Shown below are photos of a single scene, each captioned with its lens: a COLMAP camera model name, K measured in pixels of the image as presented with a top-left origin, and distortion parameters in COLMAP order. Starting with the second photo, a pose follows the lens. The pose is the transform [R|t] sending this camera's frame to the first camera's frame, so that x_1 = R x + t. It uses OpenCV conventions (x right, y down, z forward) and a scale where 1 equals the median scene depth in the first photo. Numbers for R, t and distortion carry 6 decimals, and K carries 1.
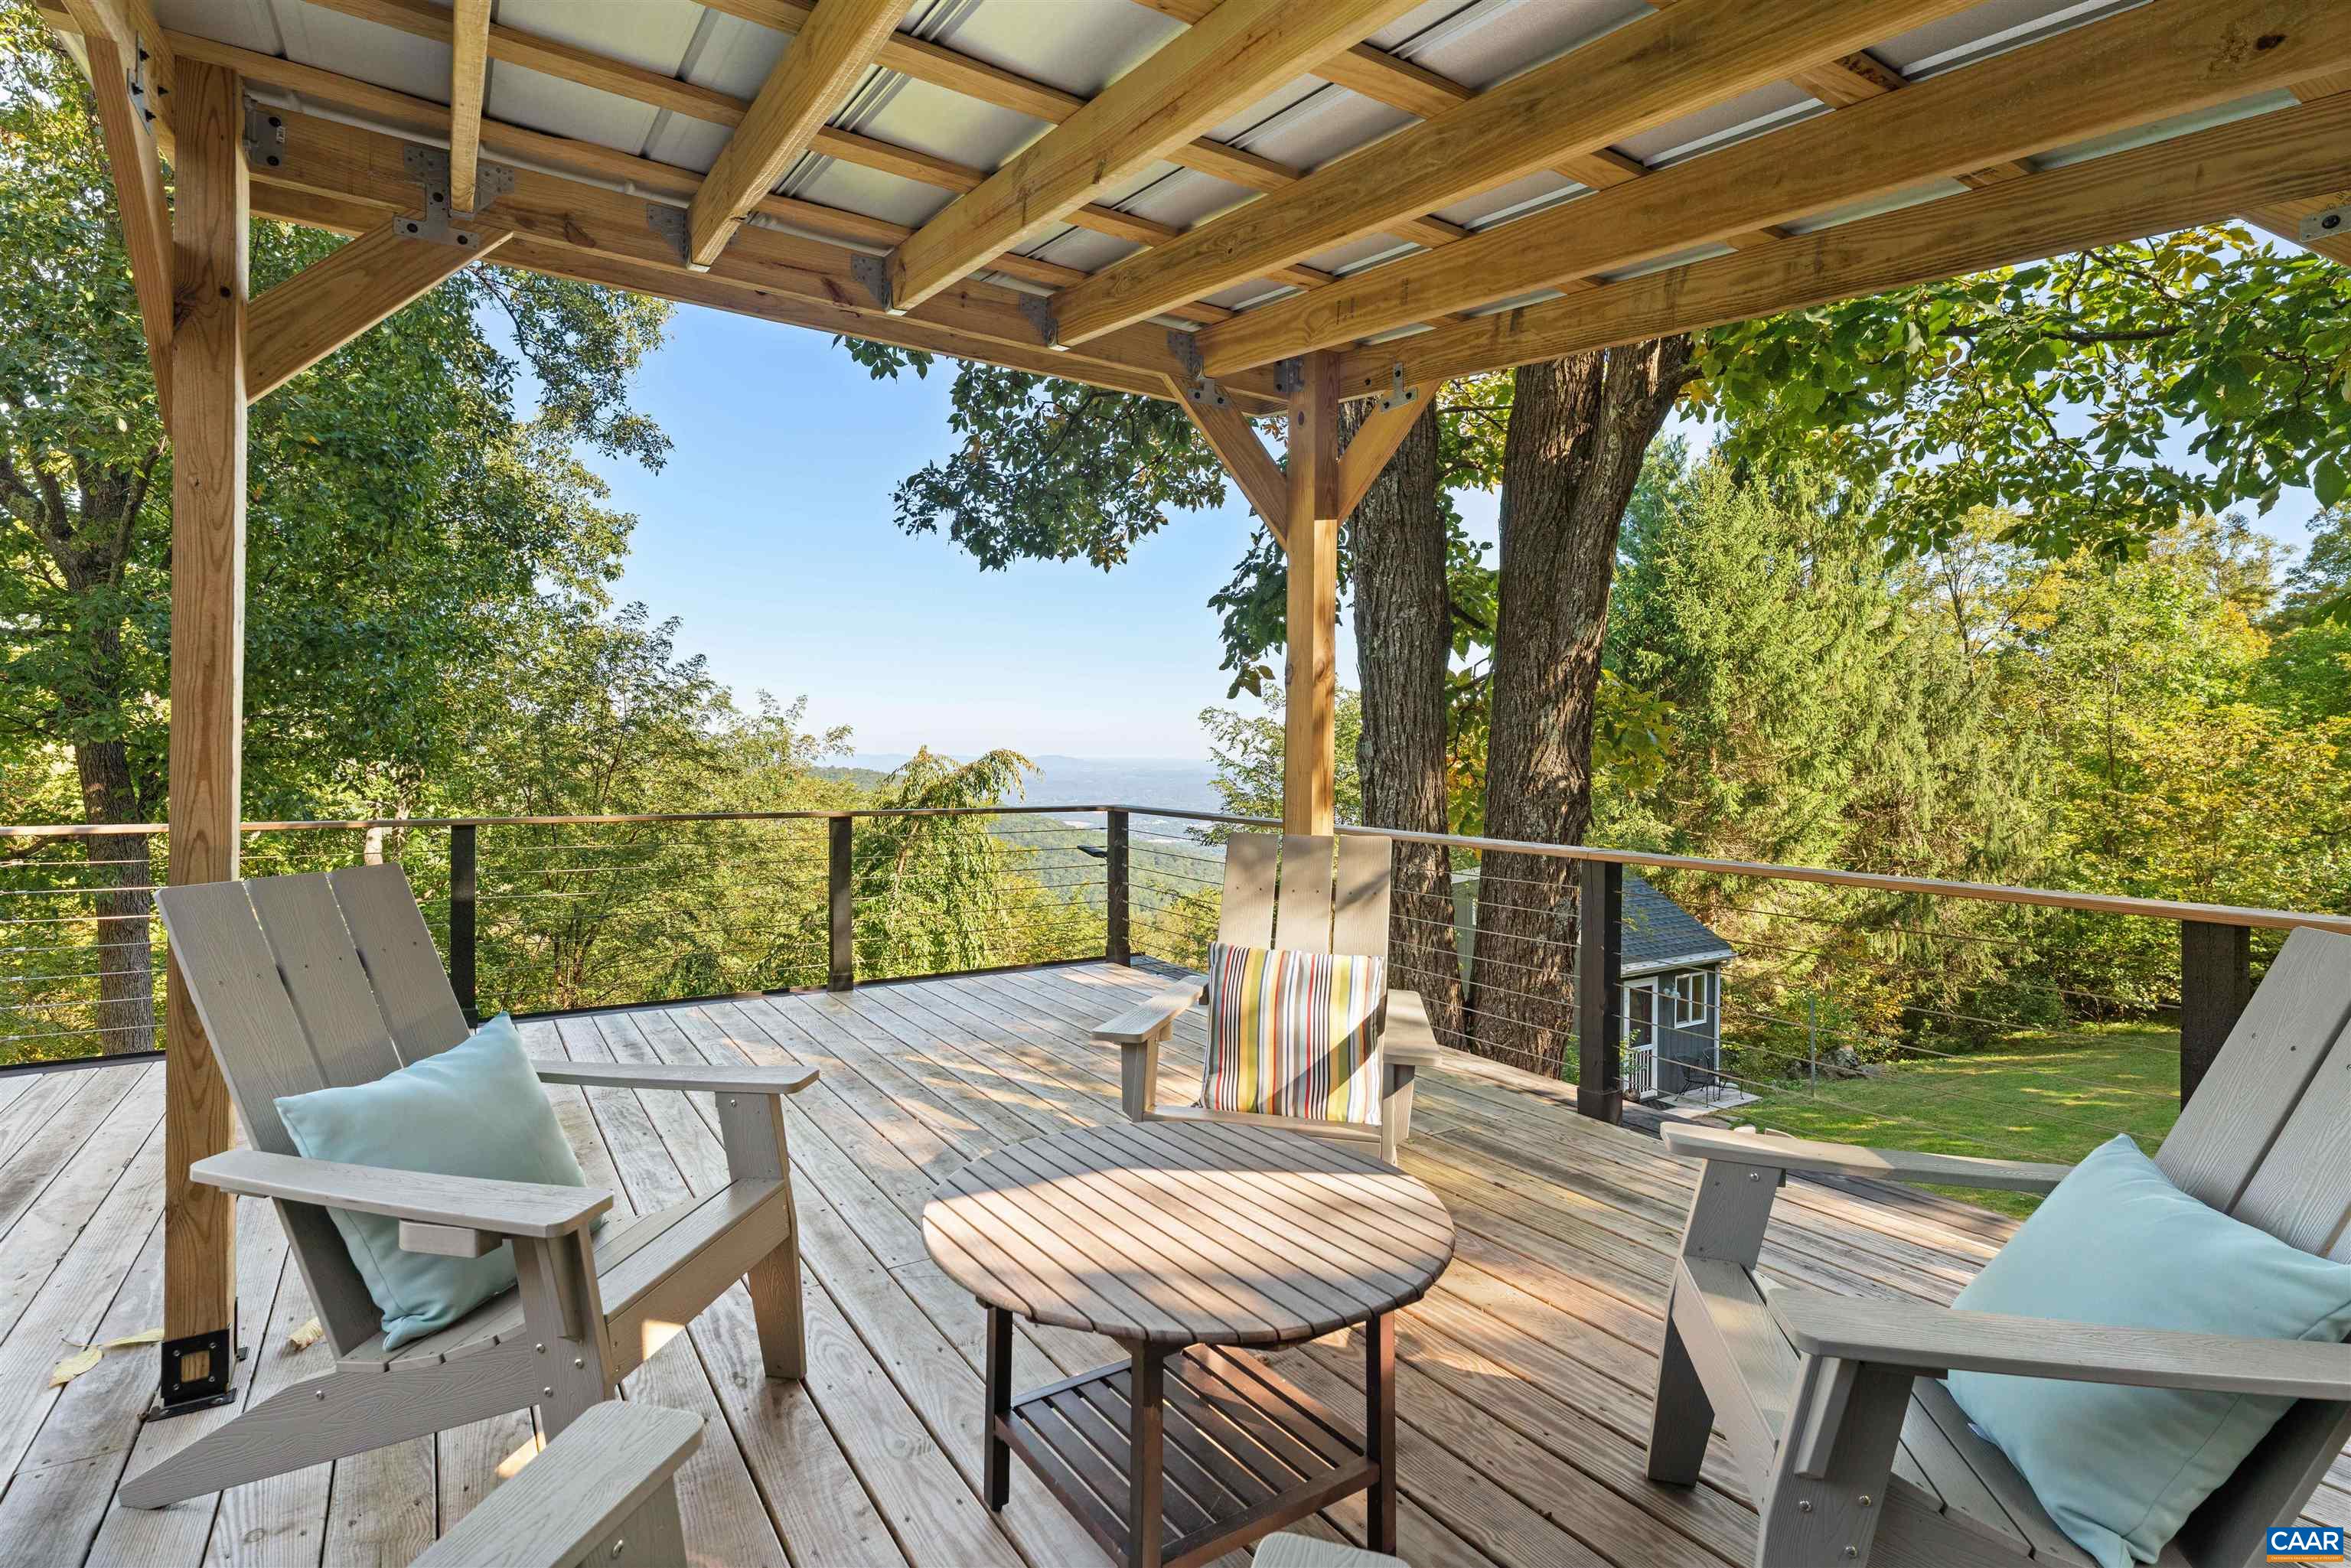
lens RADIAL K [[1166.2, 0, 1167.3], [0, 1166.2, 772.4], [0, 0, 1]] dist [0.004380, -0.000544]
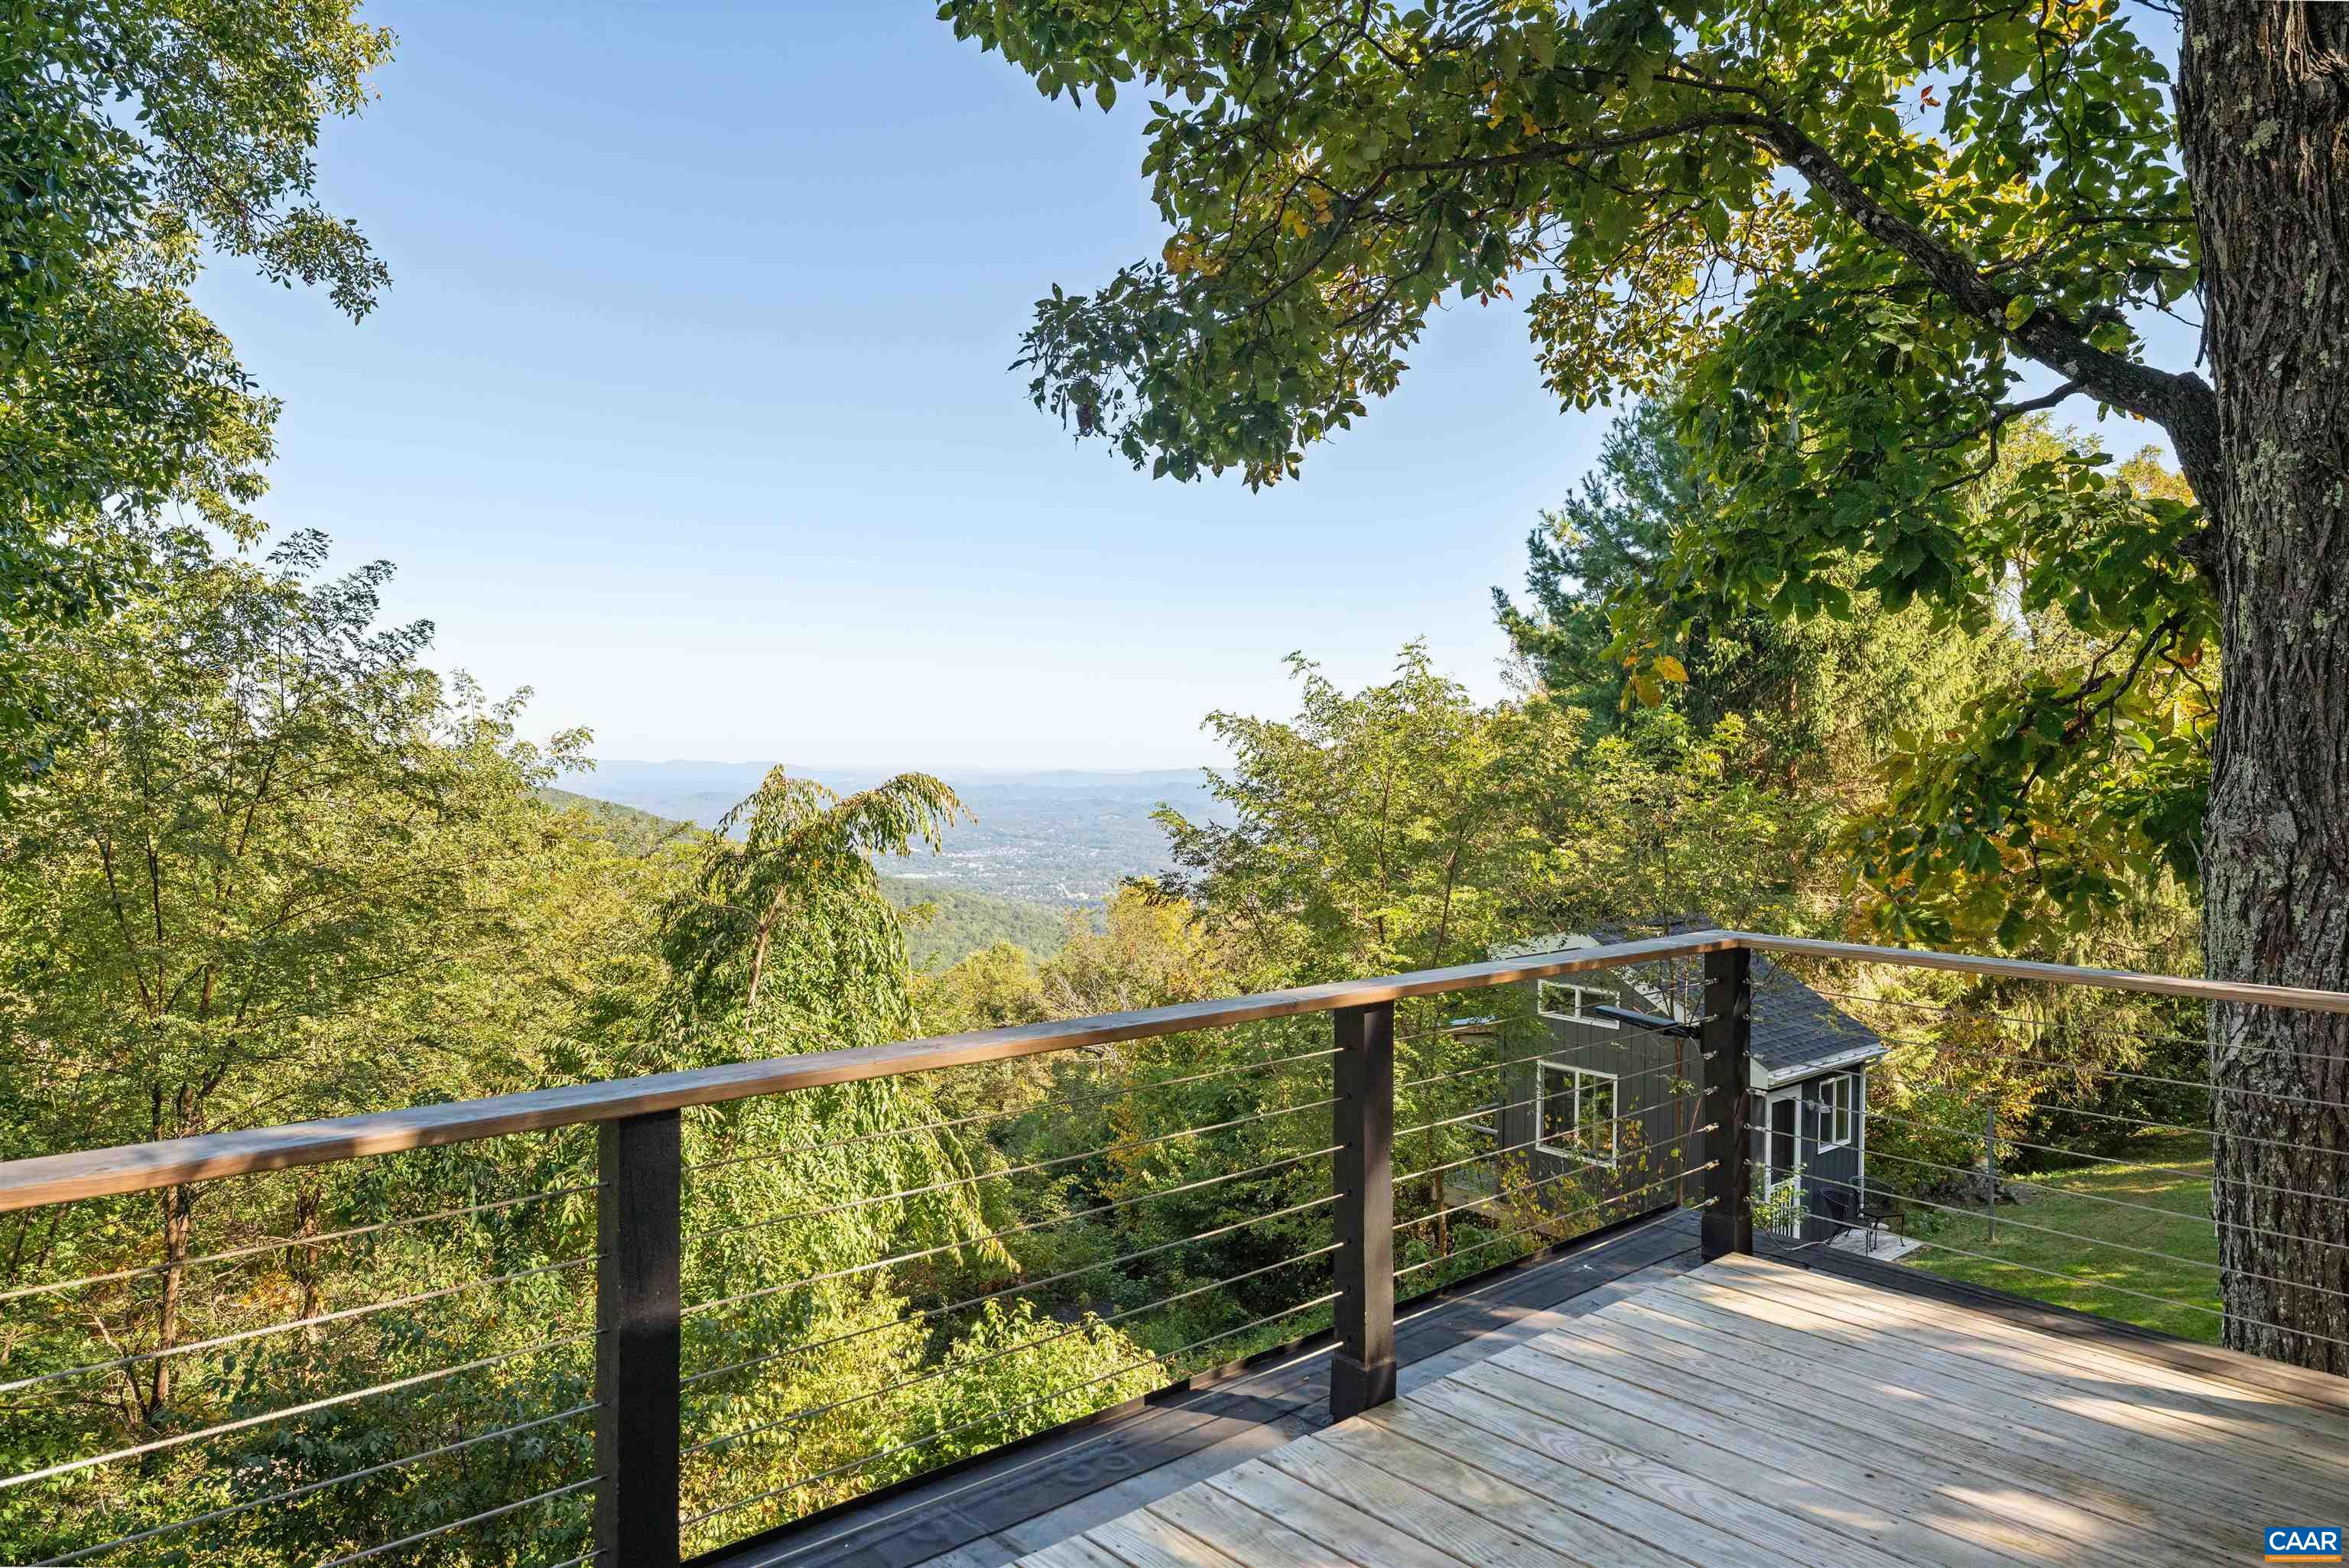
lens RADIAL K [[1527.9, 0, 1174.5], [0, 1527.9, 784.0], [0, 0, 1]] dist [-0.006749, 0.023673]
pose [[0.986766, 0.000801, 0.162152, -0.135884], [-0.000408, 0.999997, -0.002453, -0.011553], [-0.162153, 0.002354, 0.986763, 0.139303]]
